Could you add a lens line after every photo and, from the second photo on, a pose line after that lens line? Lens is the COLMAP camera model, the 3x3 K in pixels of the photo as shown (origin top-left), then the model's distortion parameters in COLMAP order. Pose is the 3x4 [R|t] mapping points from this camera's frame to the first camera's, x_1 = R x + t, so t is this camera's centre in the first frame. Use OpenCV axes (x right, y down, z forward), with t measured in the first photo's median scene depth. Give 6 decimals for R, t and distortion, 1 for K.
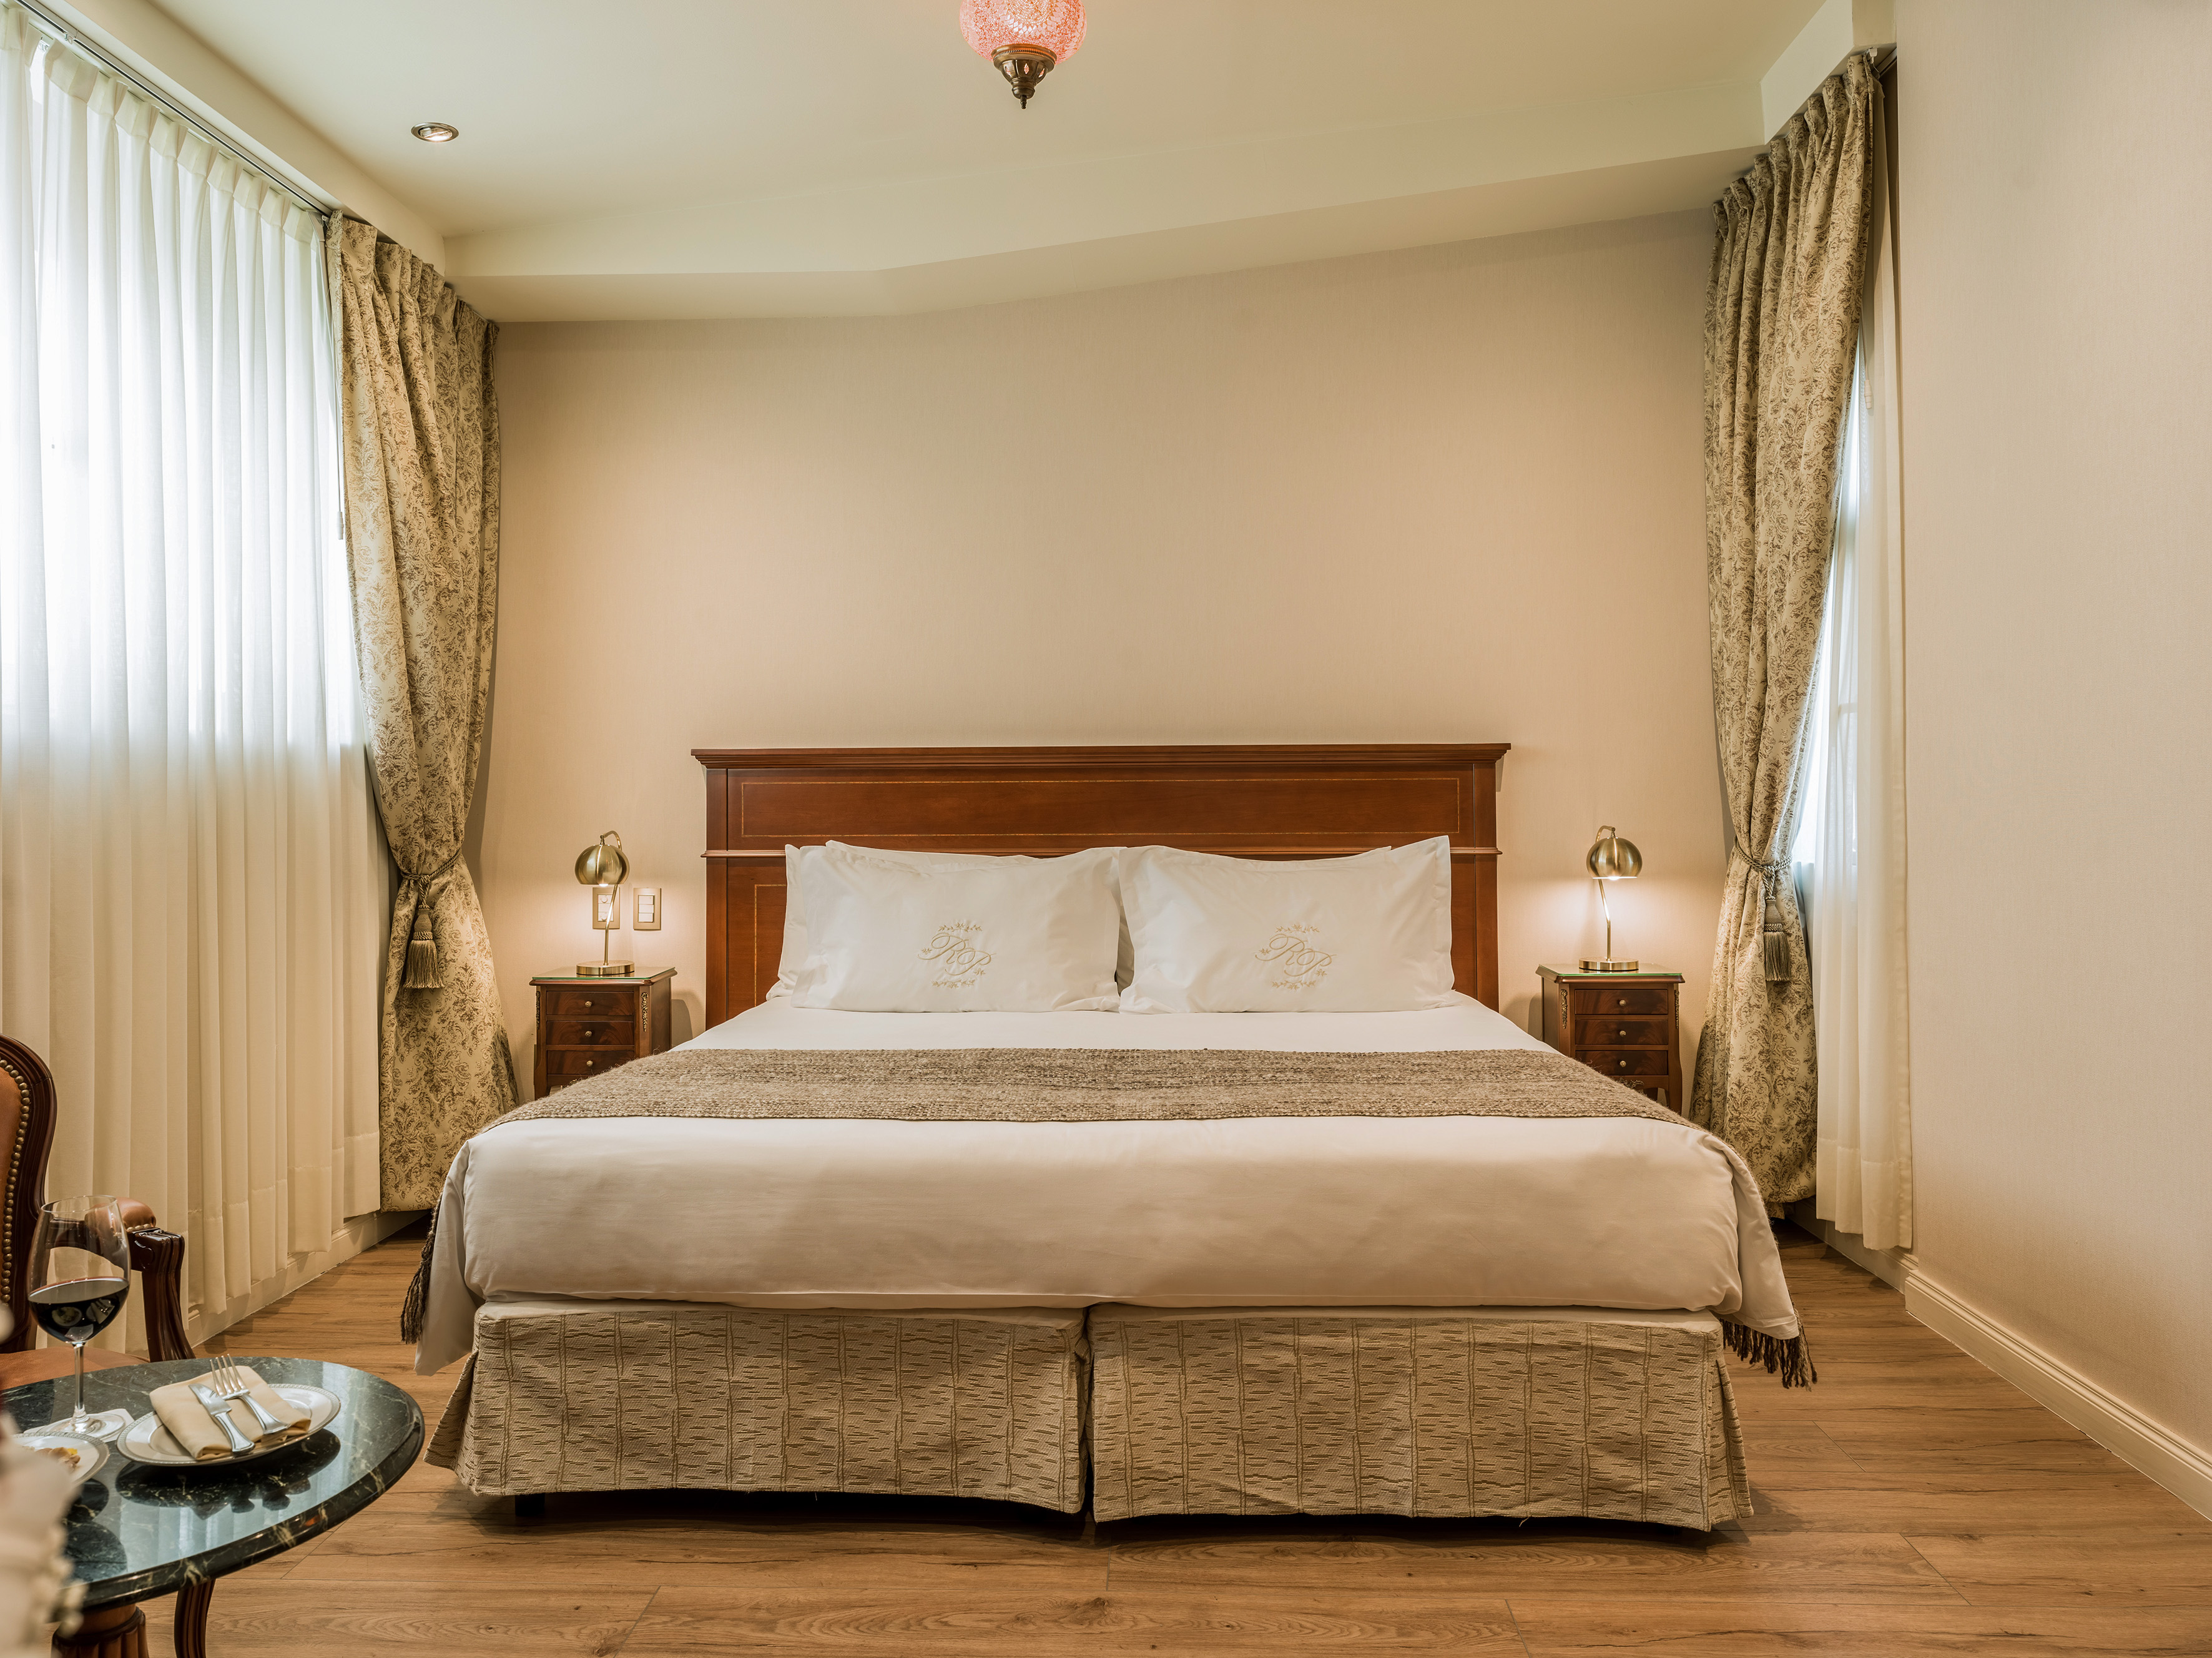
lens RADIAL K [[1599.7, 0, 1106.0], [0, 1599.7, 829.0], [0, 0, 1]] dist [-0.001585, 0.001387]
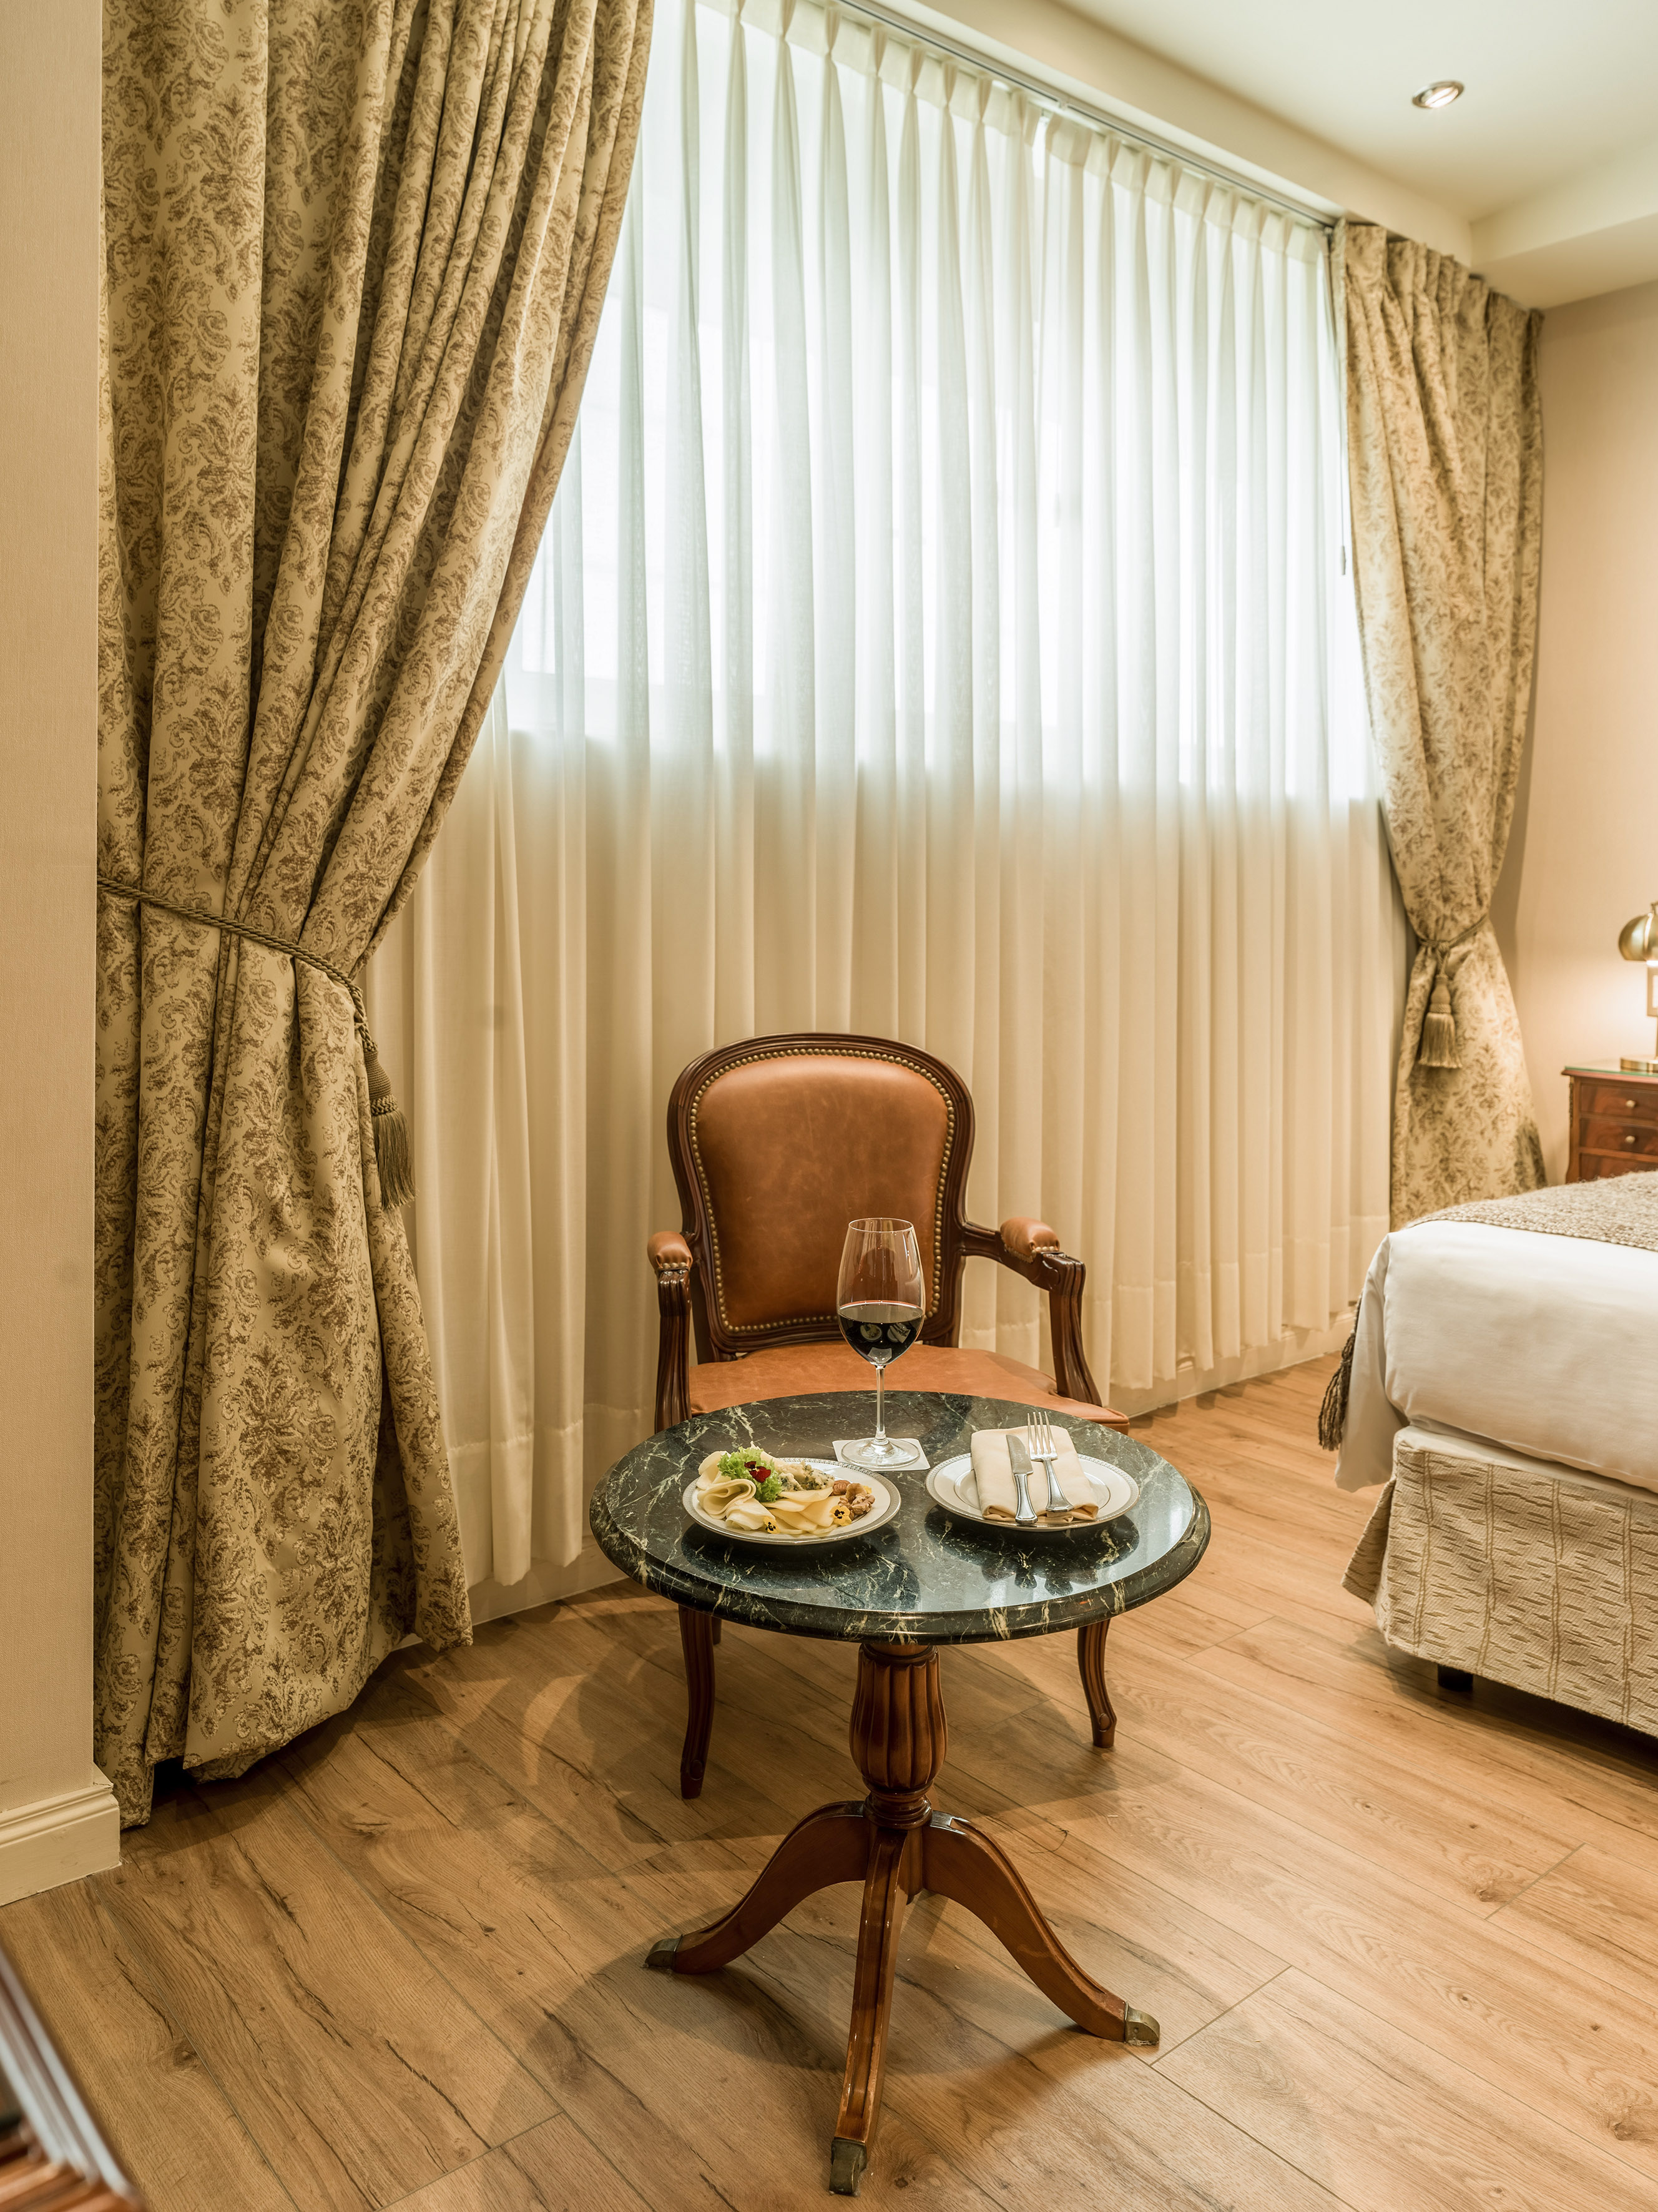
lens RADIAL K [[1650.0, 0, 831.5], [0, 1650.0, 929.6], [0, 0, 1]] dist [-0.002165, 0.000278]
pose [[0.667930, 0.028953, -0.743661, 0.042624], [-0.024994, 0.999552, 0.016466, 0.016715], [0.743804, 0.007589, 0.668354, 0.129992]]
